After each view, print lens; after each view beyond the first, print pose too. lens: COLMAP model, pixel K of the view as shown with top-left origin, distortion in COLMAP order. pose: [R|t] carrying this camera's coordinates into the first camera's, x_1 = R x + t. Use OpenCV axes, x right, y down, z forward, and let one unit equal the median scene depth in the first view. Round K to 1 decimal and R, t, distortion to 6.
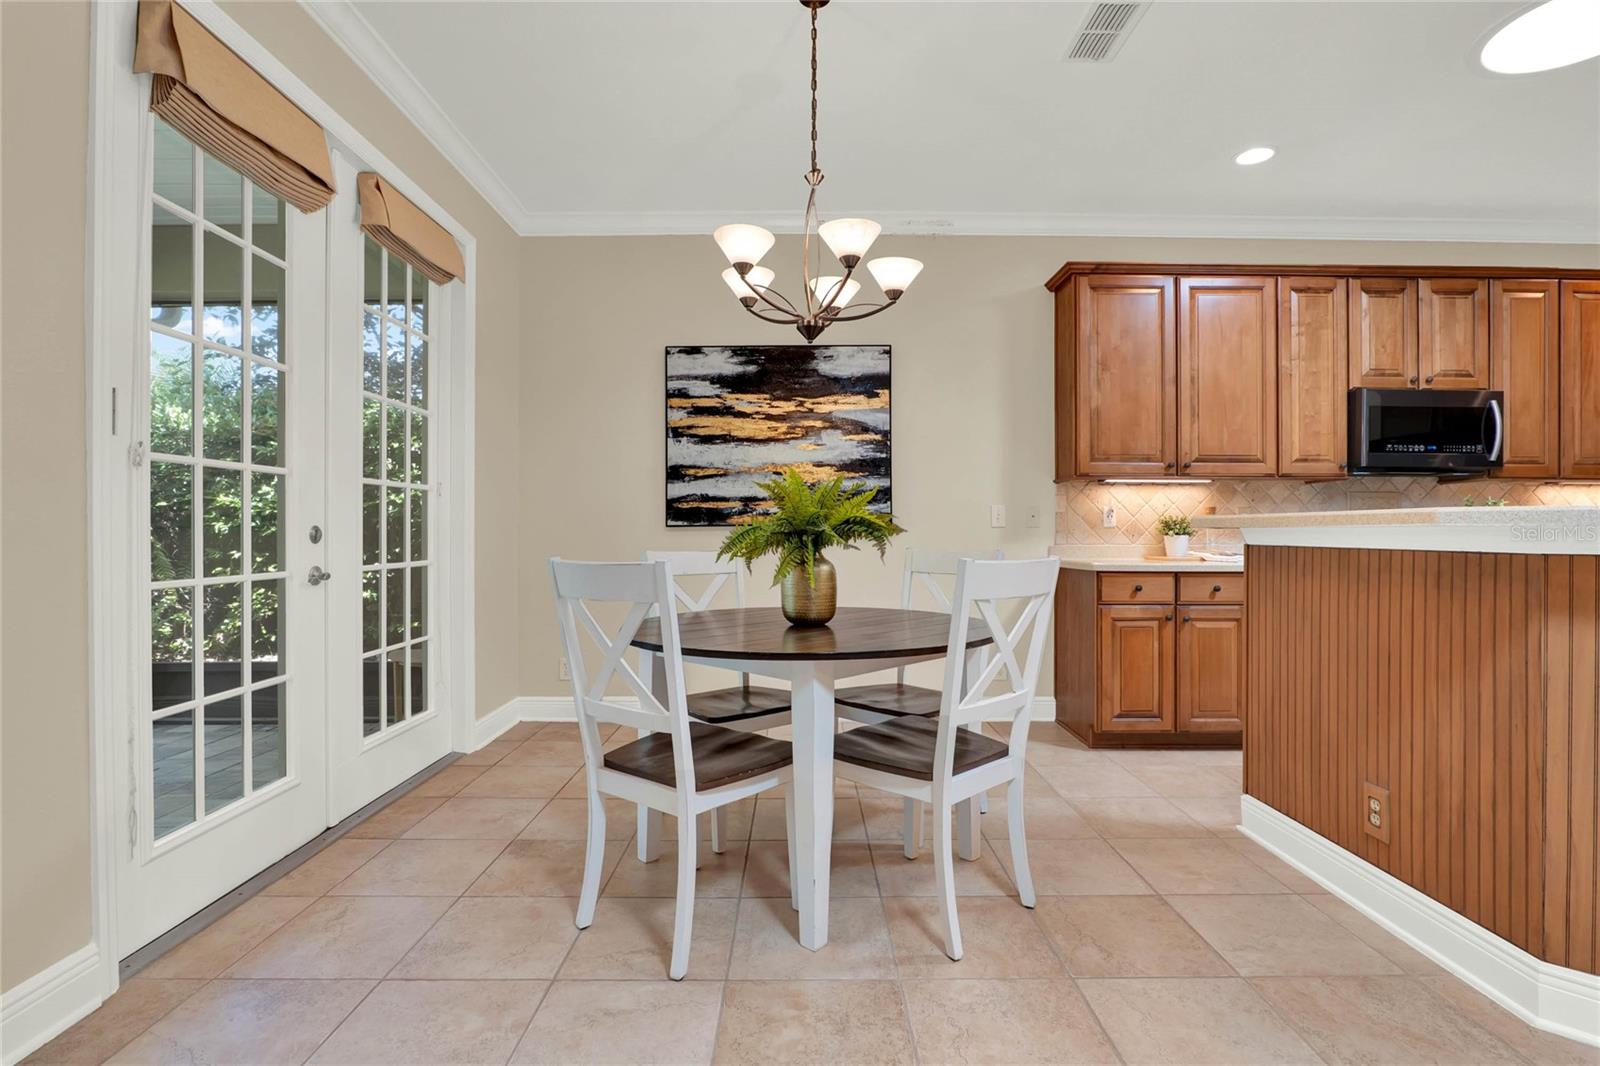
lens RADIAL K [[749.2, 0, 804.7], [0, 749.2, 530.4], [0, 0, 1]] dist [-0.023918, 0.008177]
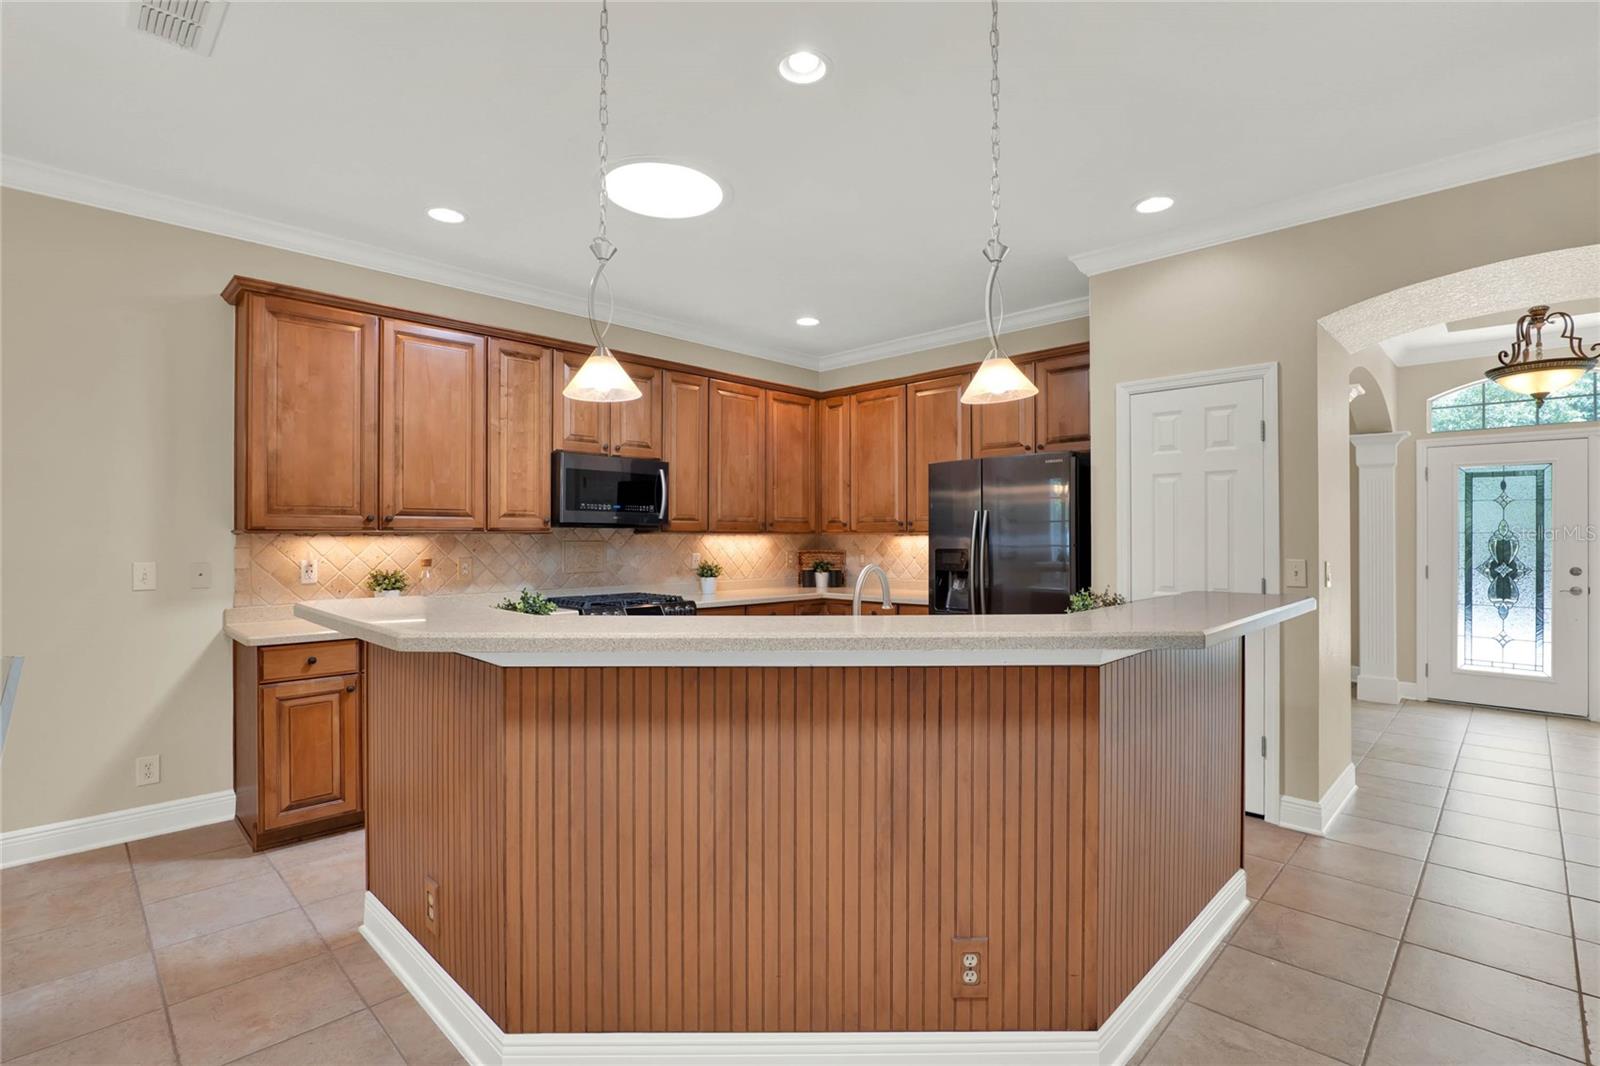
lens RADIAL K [[749.2, 0, 811.2], [0, 749.2, 532.4], [0, 0, 1]] dist [-0.023918, 0.008177]
pose [[0.697717, -0.001046, 0.716373, 0.201103], [0.001831, 0.999998, -0.000323, -0.066253], [-0.716371, 0.001537, 0.697718, -0.044991]]
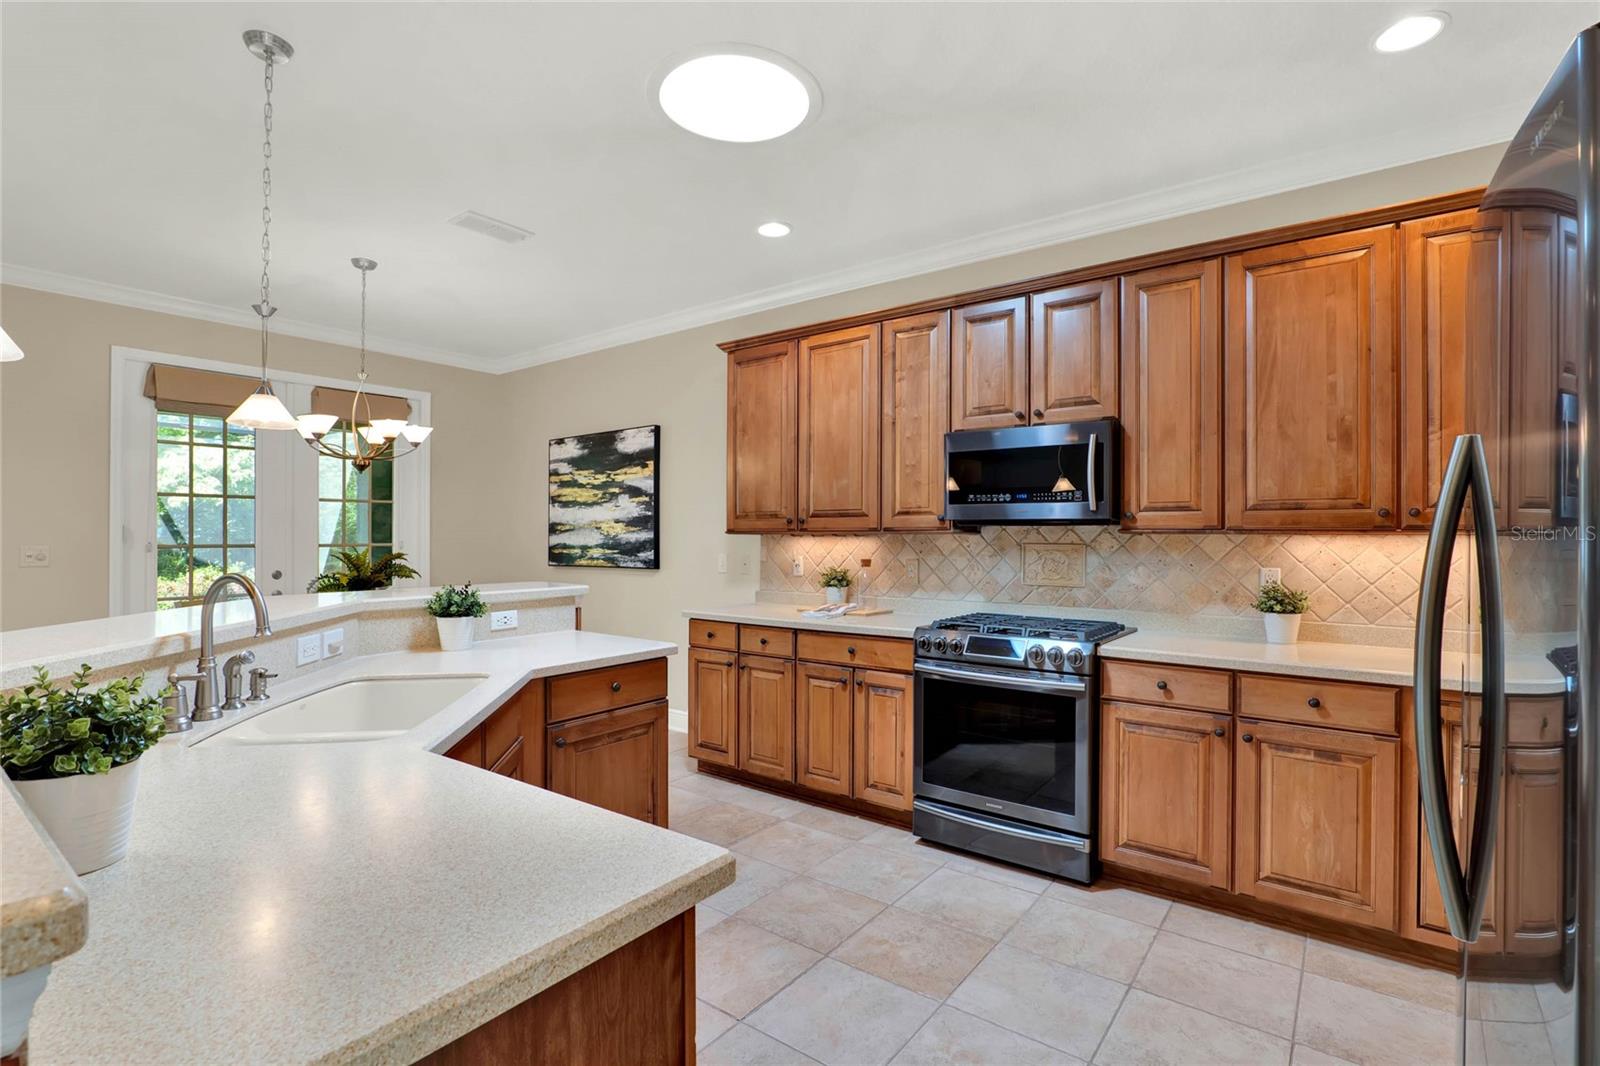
lens RADIAL K [[749.2, 0, 792.3], [0, 749.2, 530.4], [0, 0, 1]] dist [-0.023918, 0.008177]
pose [[0.792327, -0.006386, -0.610064, 1.094290], [0.002222, 0.999969, -0.007581, -0.063317], [0.610093, 0.004651, 0.792316, 0.155984]]
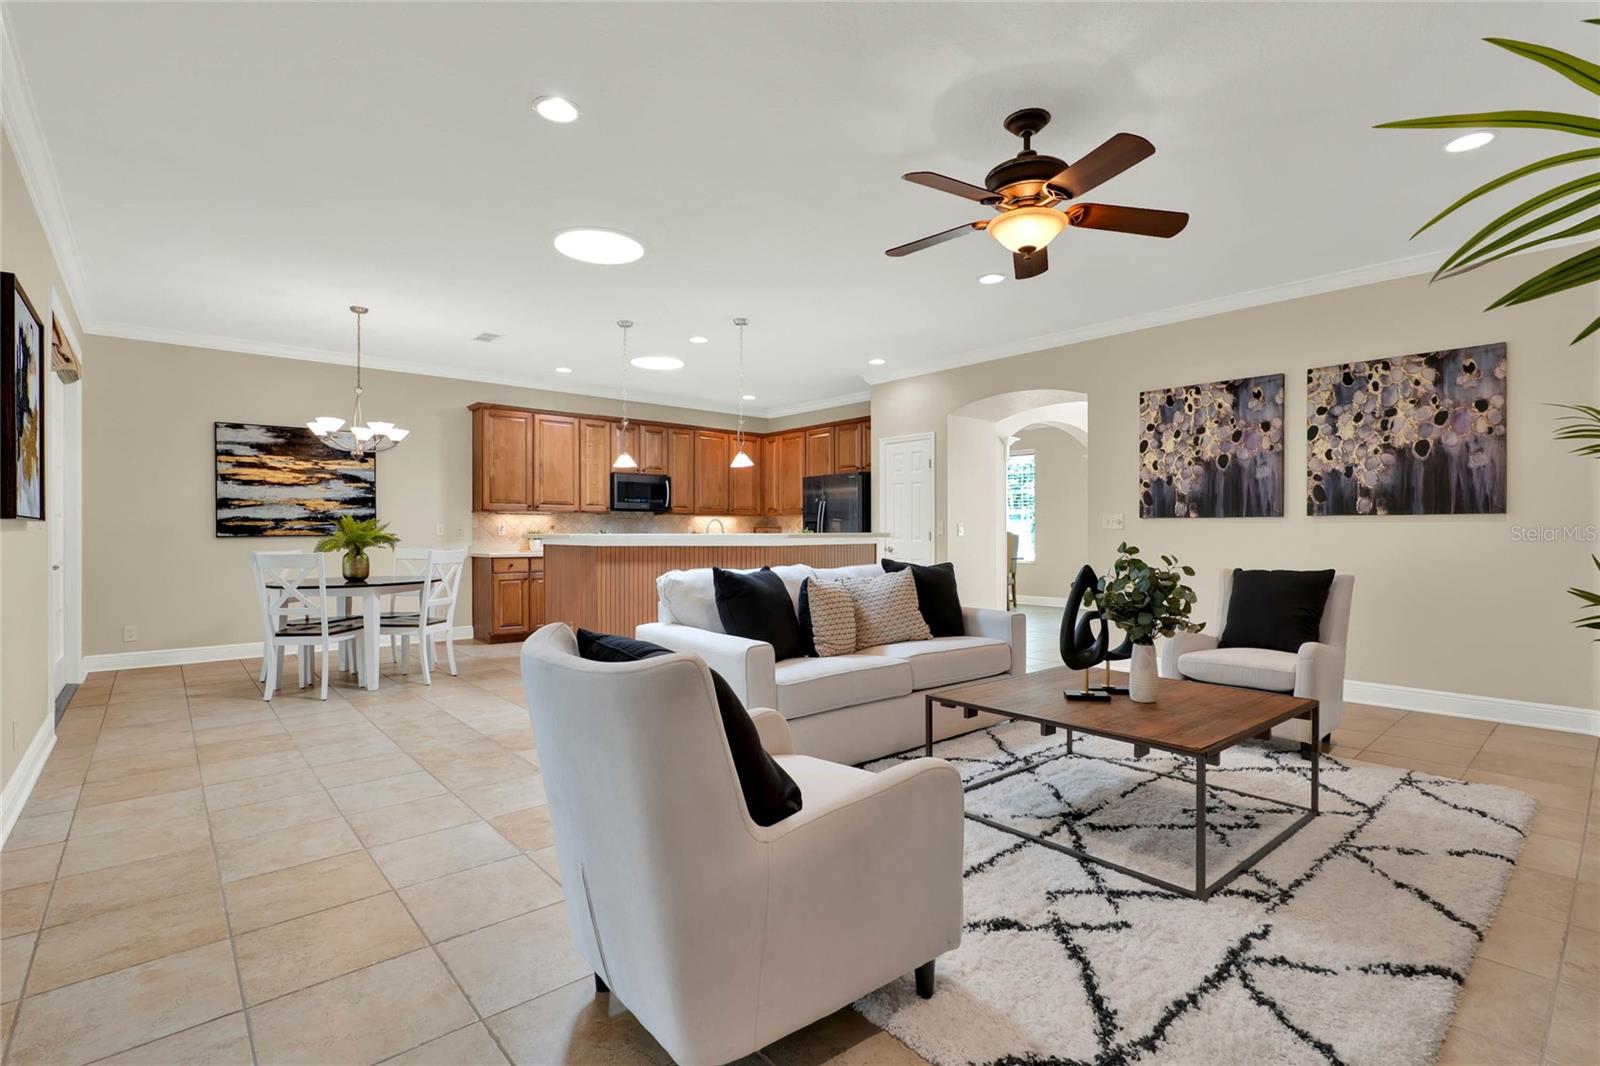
lens RADIAL K [[749.2, 0, 802.0], [0, 749.2, 528.1], [0, 0, 1]] dist [-0.023918, 0.008177]
pose [[0.757591, -0.000180, 0.652729, -0.276696], [0.001738, 0.999997, -0.001741, -0.019571], [-0.652727, 0.002454, 0.757589, -1.017595]]
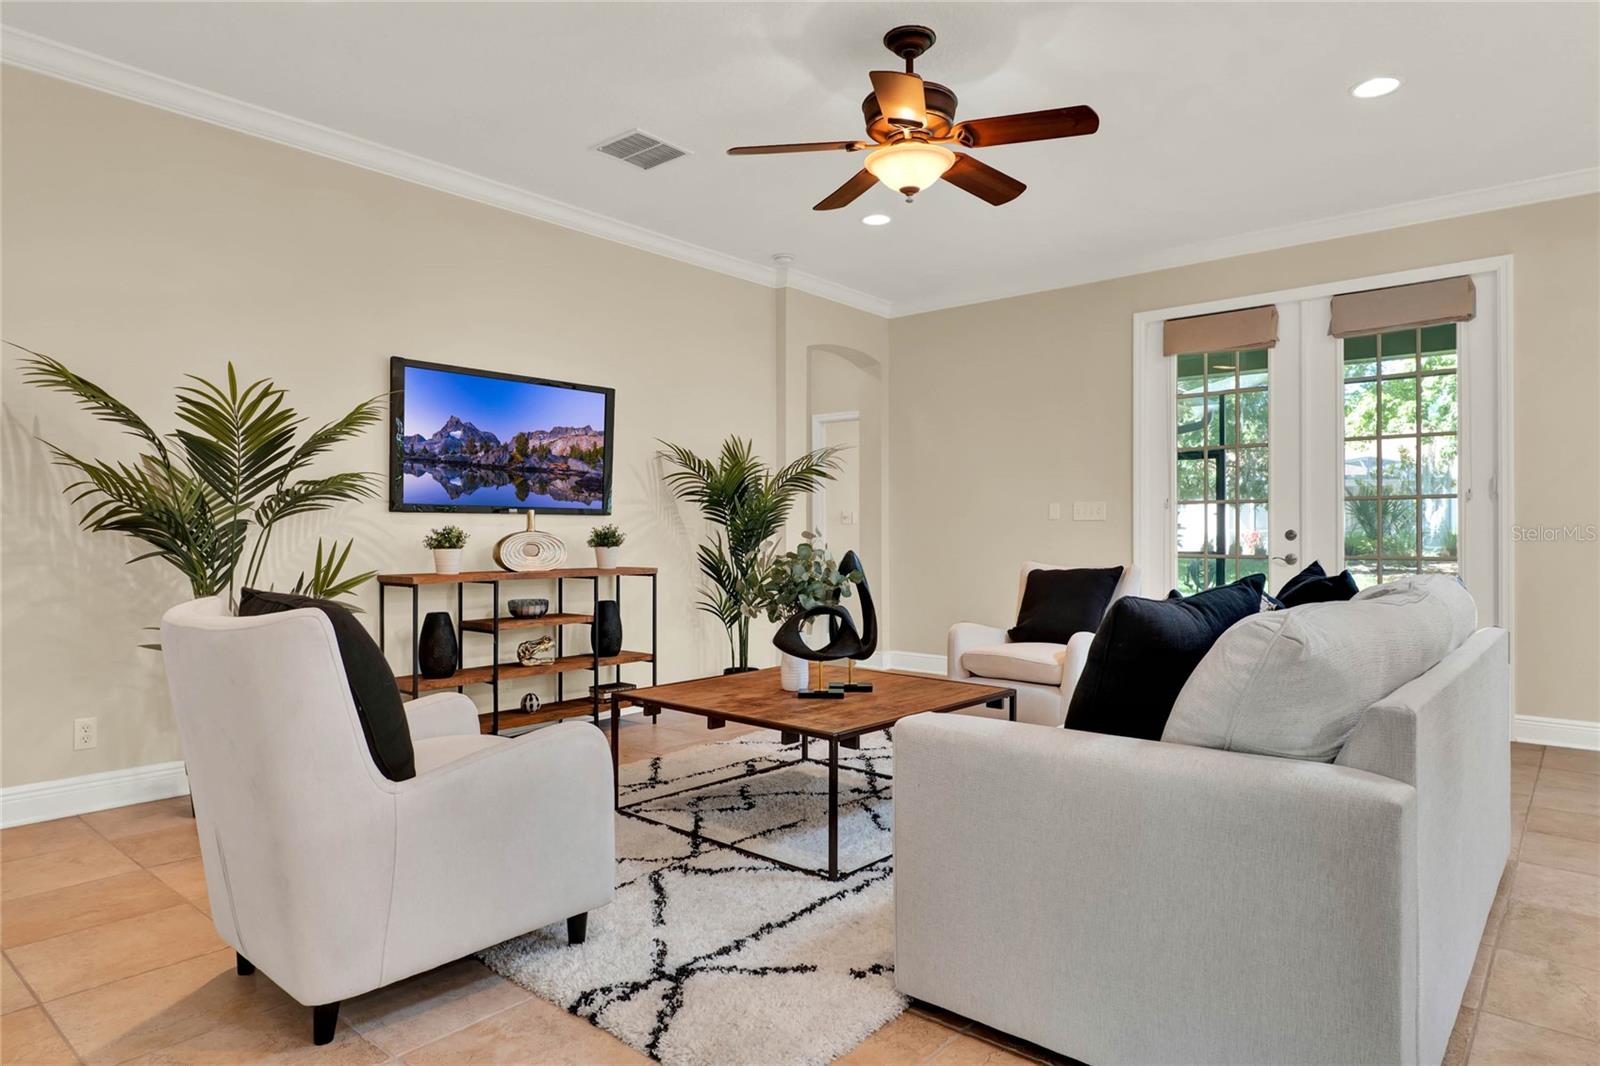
lens RADIAL K [[936.7, 0, 815.8], [0, 936.7, 535.3], [0, 0, 1]] dist [-0.001122, 0.005193]
pose [[-0.641593, -0.000675, -0.767045, 1.078332], [-0.001162, 0.999999, 0.000092, 0.001640], [0.767044, 0.000951, -0.641594, -0.126088]]
